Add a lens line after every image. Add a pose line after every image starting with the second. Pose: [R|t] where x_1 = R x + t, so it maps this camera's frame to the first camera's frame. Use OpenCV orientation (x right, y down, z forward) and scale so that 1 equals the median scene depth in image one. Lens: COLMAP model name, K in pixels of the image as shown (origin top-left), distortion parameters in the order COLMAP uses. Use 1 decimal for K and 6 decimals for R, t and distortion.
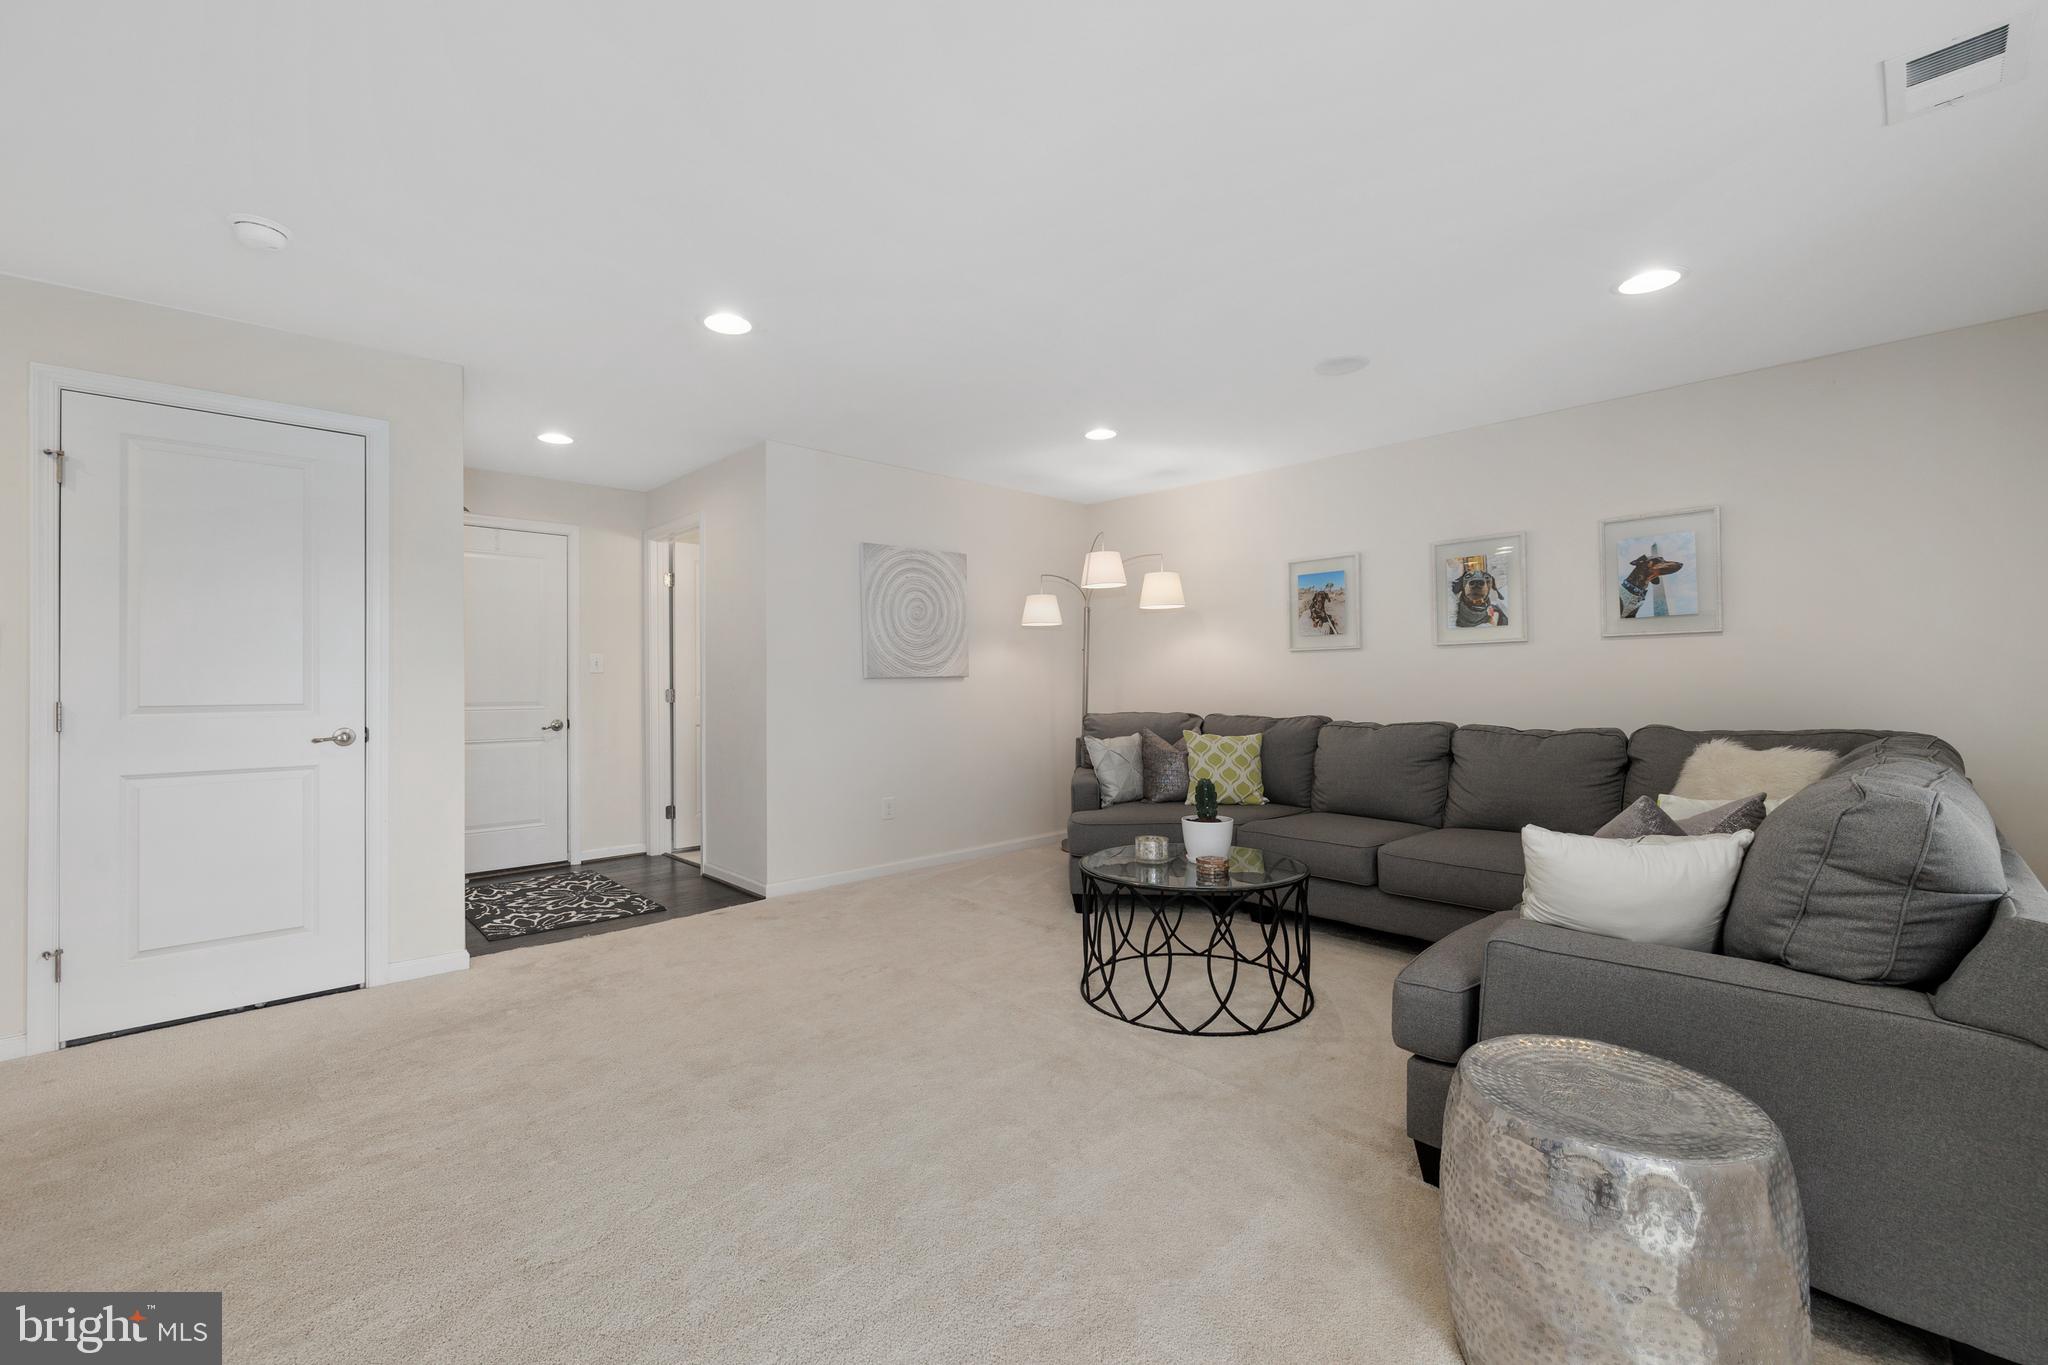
lens RADIAL K [[868.5, 0, 1028.9], [0, 868.5, 672.2], [0, 0, 1]] dist [0.000929, -0.000586]
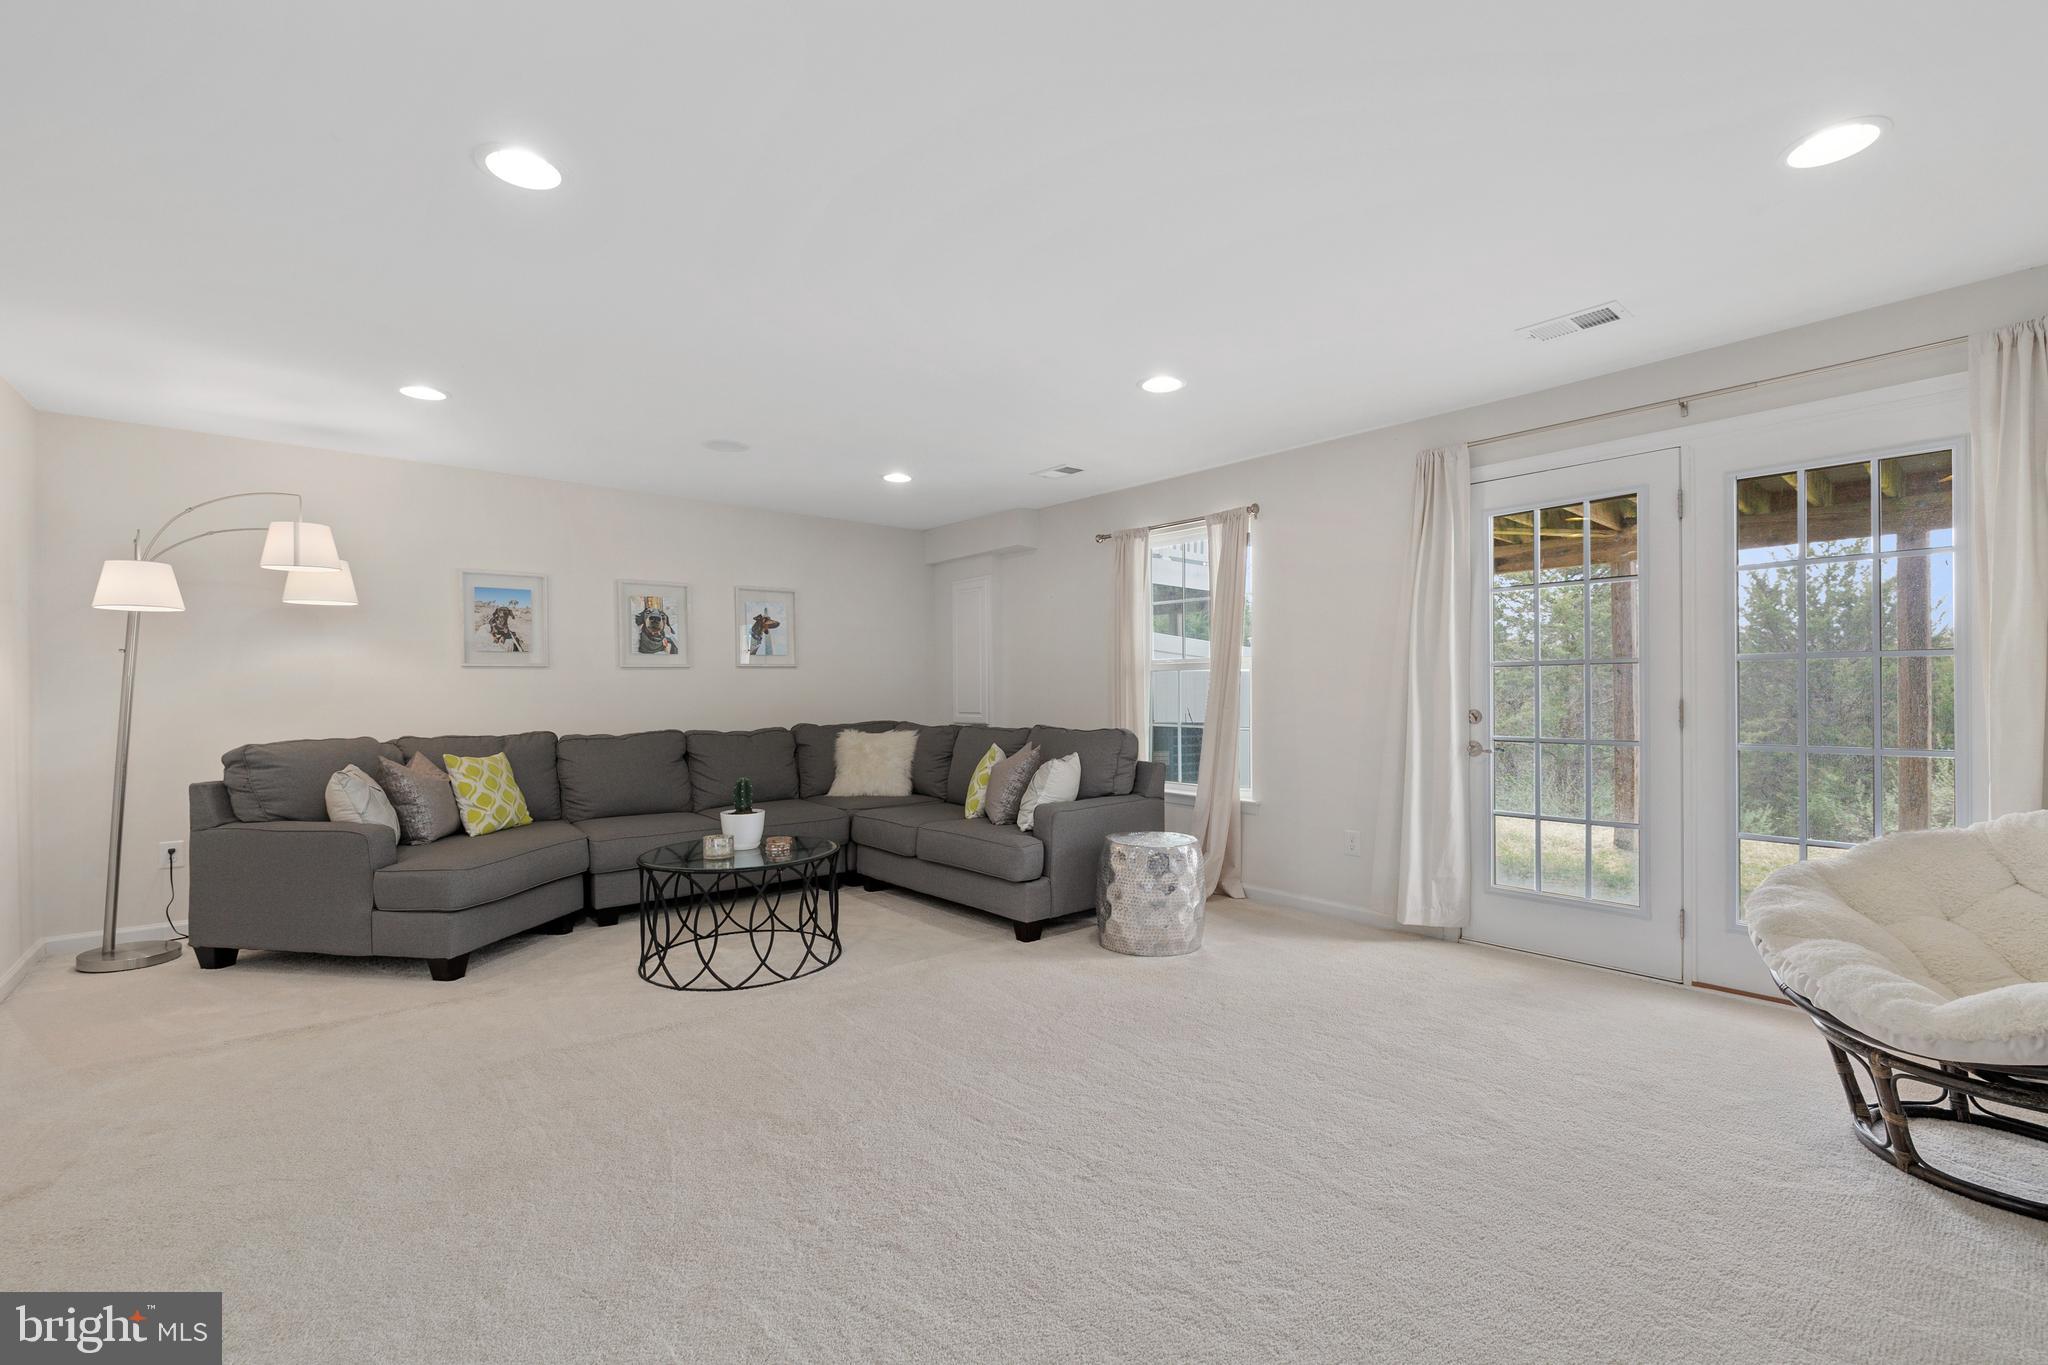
lens RADIAL K [[868.5, 0, 1028.5], [0, 868.5, 688.2], [0, 0, 1]] dist [0.000929, -0.000586]
pose [[0.032647, 0.001556, 0.999466, -0.721549], [-0.008146, 0.999966, -0.001291, -0.005041], [-0.999434, -0.008099, 0.032658, 0.420427]]
